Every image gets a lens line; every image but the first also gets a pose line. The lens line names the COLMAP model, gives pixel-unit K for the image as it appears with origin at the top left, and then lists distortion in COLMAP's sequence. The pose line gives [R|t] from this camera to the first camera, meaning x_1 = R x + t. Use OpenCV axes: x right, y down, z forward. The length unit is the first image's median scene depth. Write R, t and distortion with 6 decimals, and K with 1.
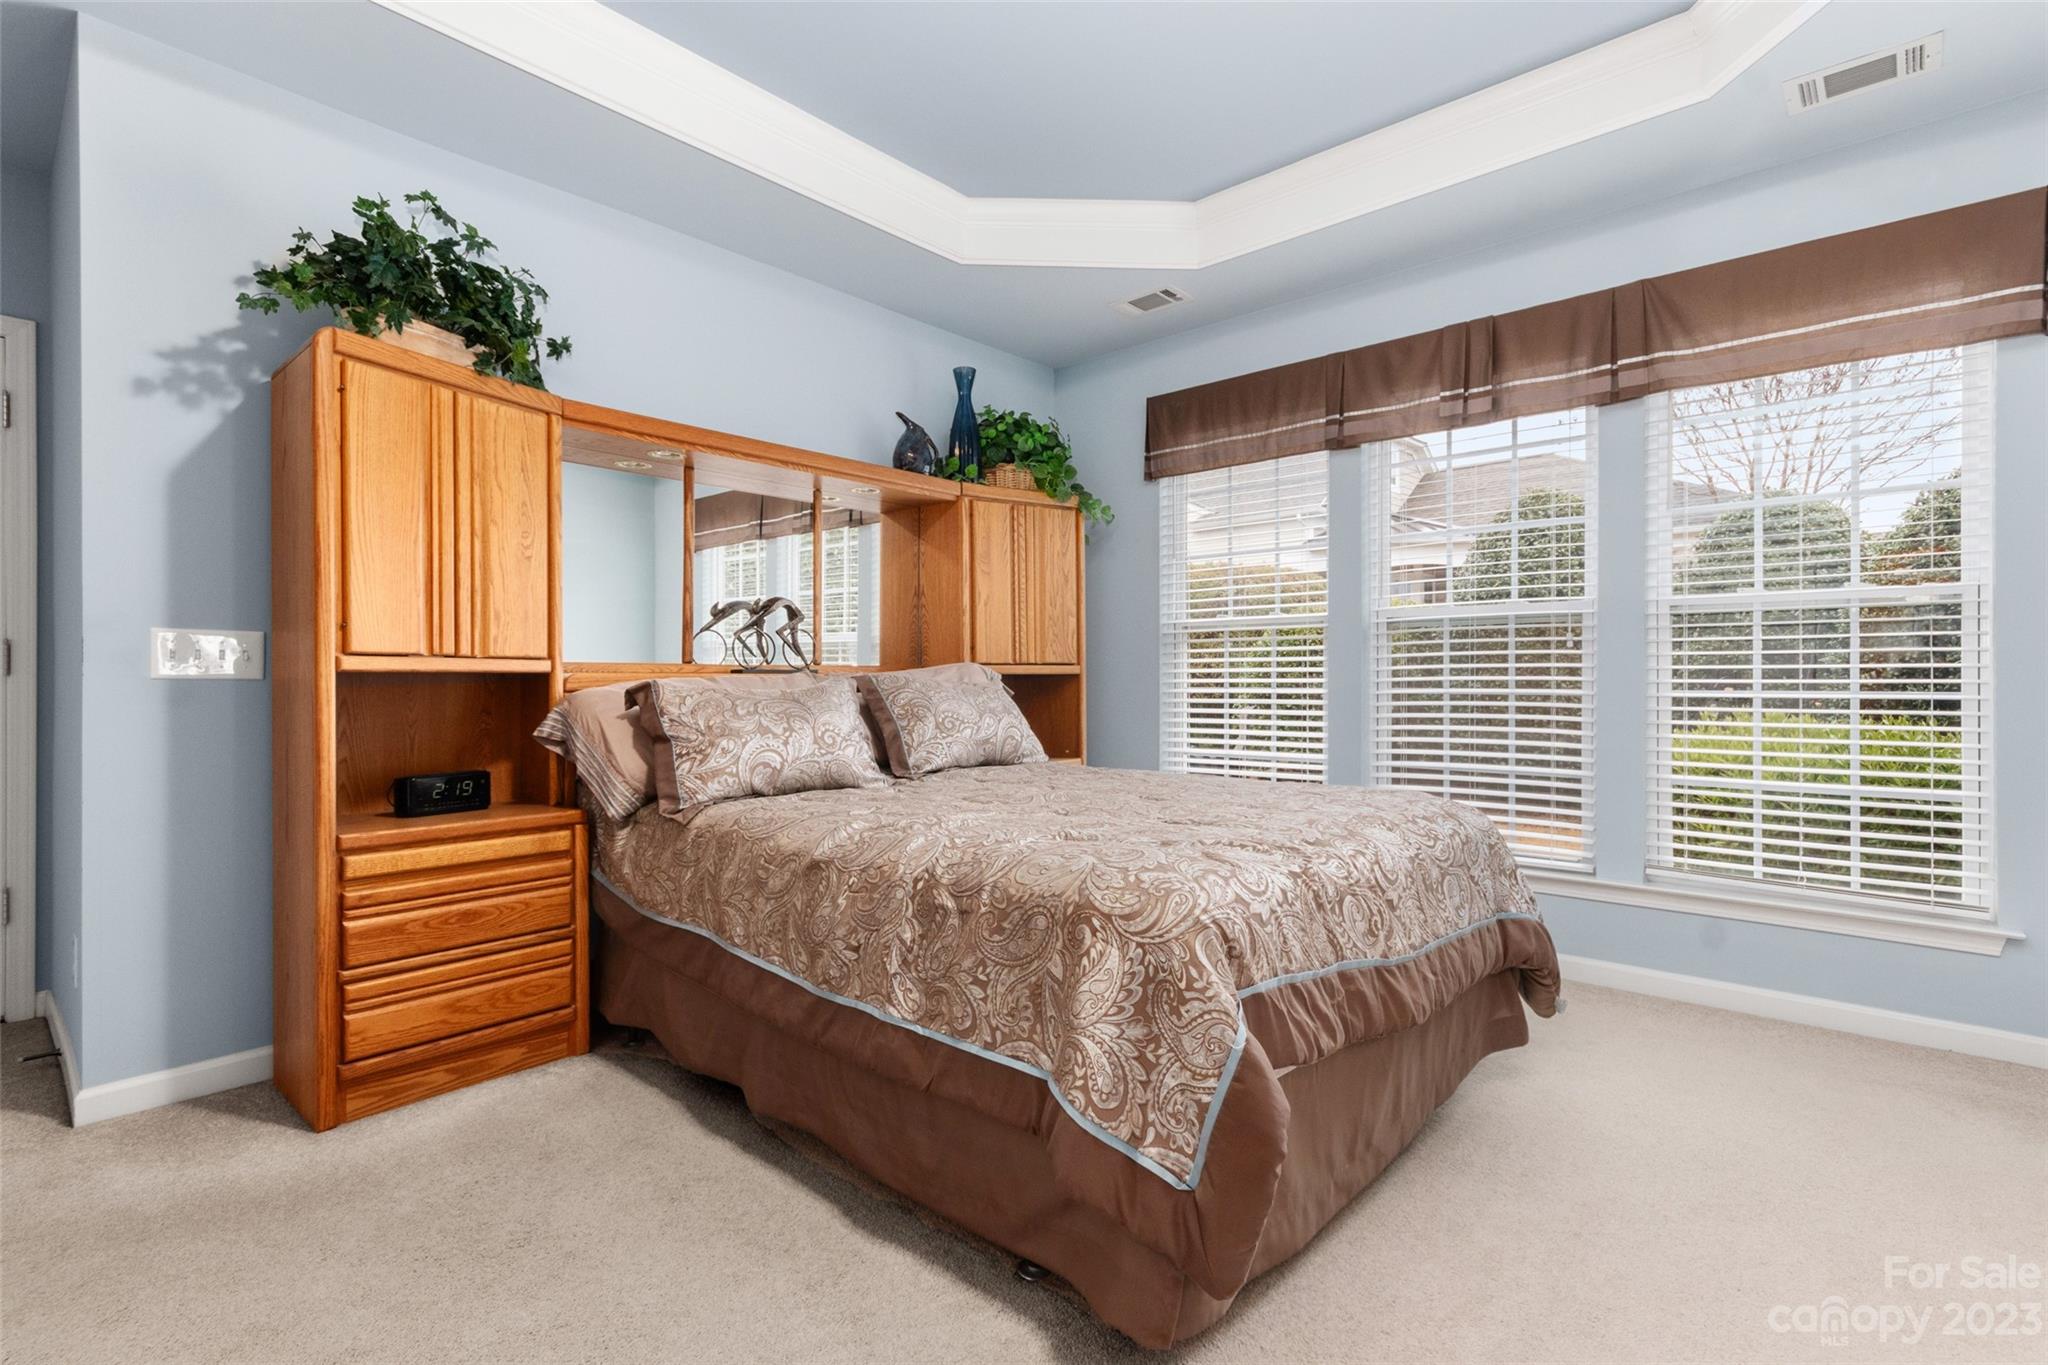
lens RADIAL K [[961.5, 0, 1028.3], [0, 961.5, 679.6], [0, 0, 1]] dist [0.015868, 0.000487]
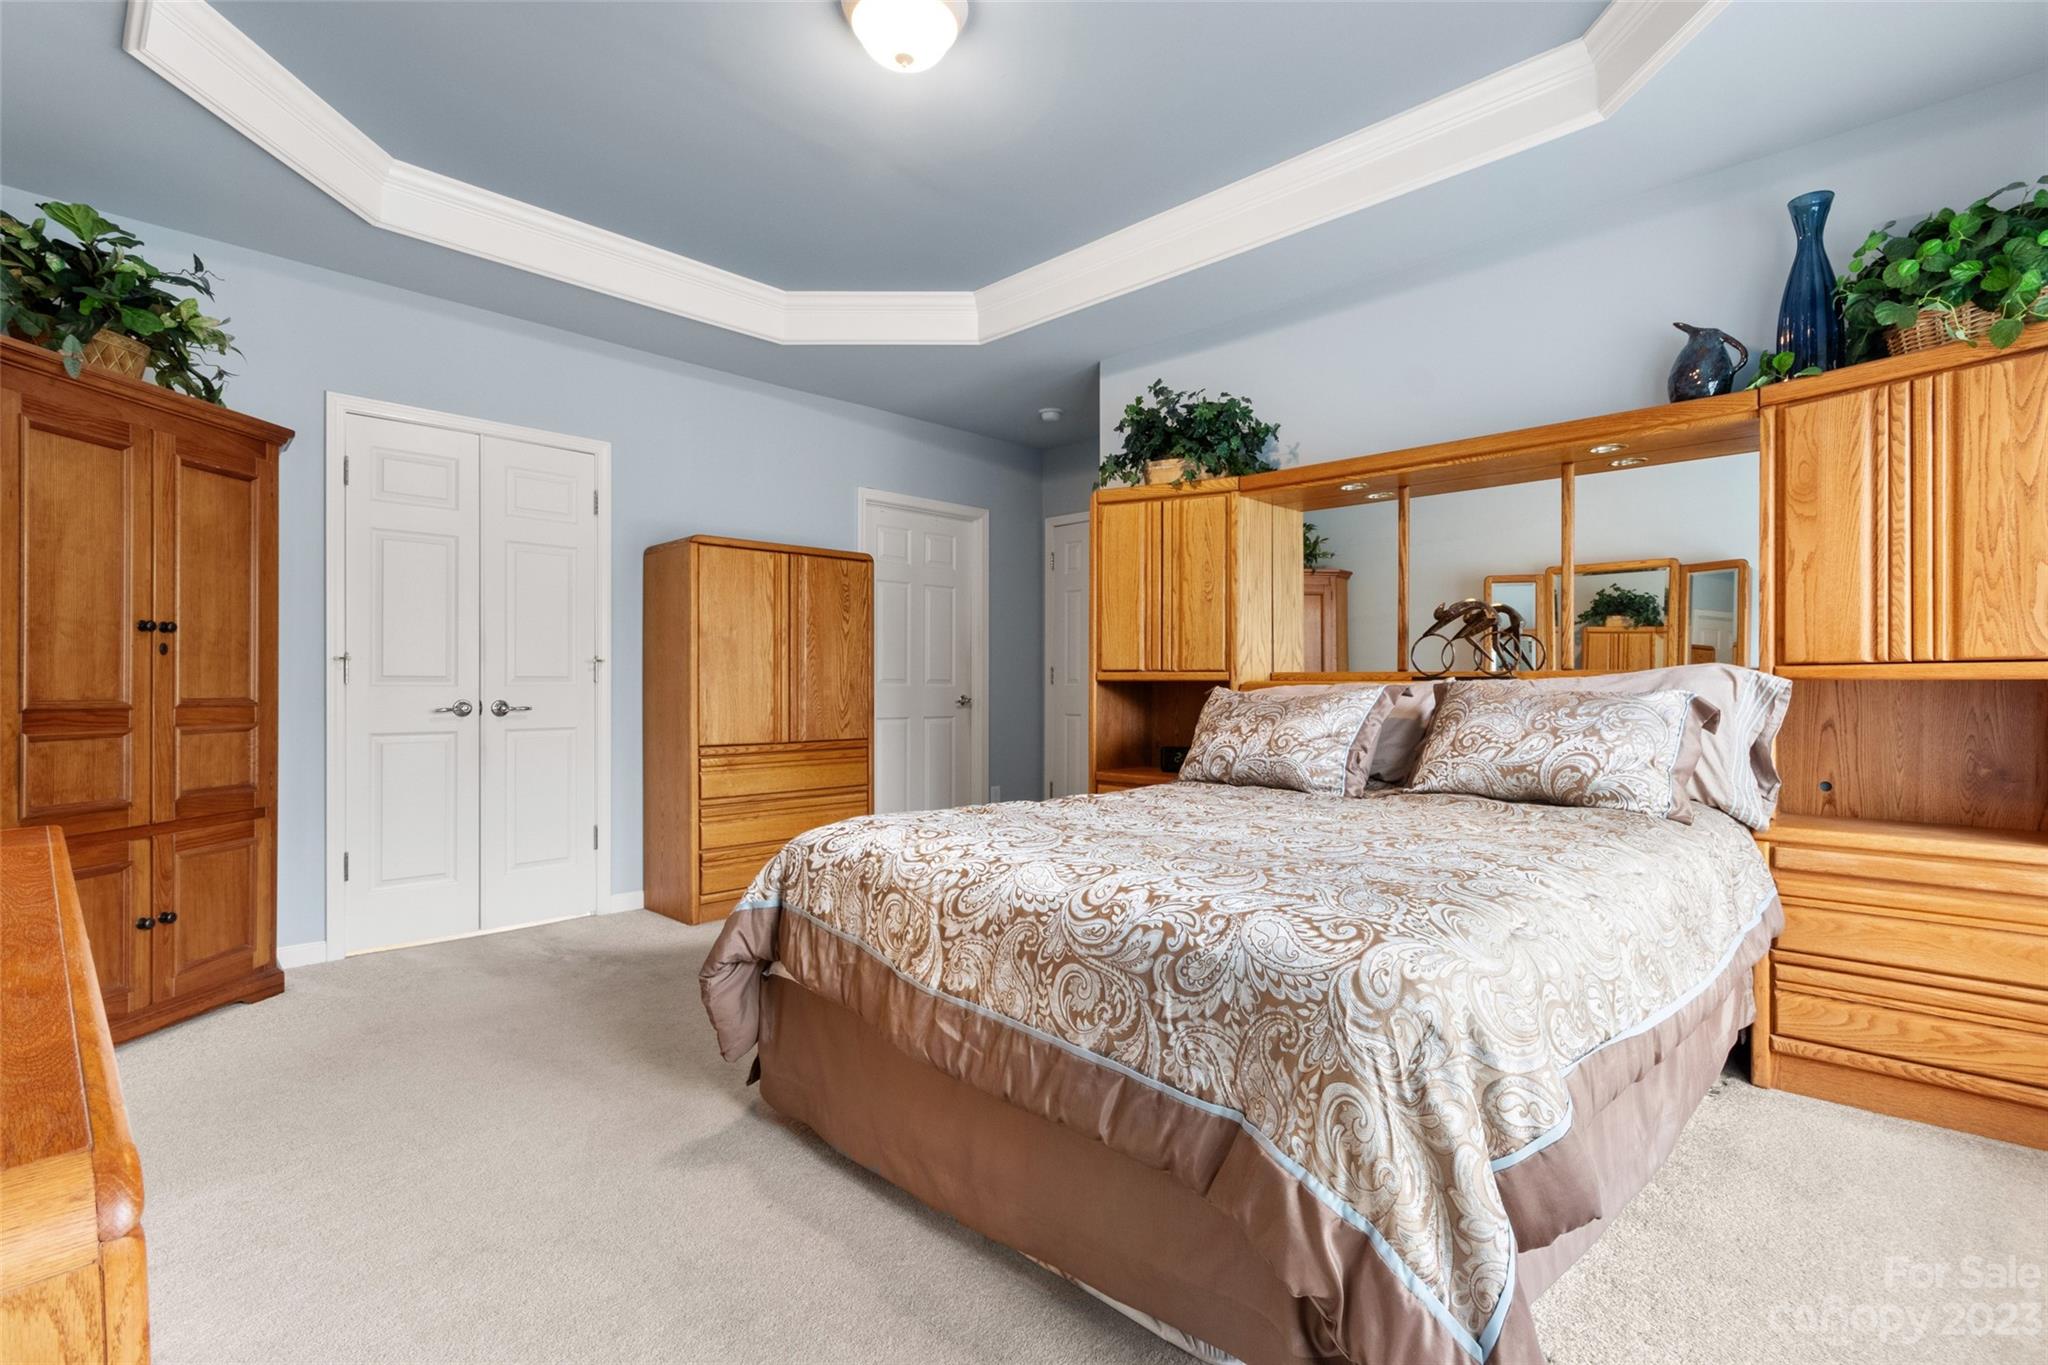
lens RADIAL K [[961.5, 0, 1027.5], [0, 961.5, 683.4], [0, 0, 1]] dist [0.015868, 0.000487]
pose [[-0.023646, -0.000323, -0.999720, 0.818135], [-0.004475, 0.999990, -0.000218, -0.002020], [0.999710, 0.004469, -0.023648, 0.696430]]
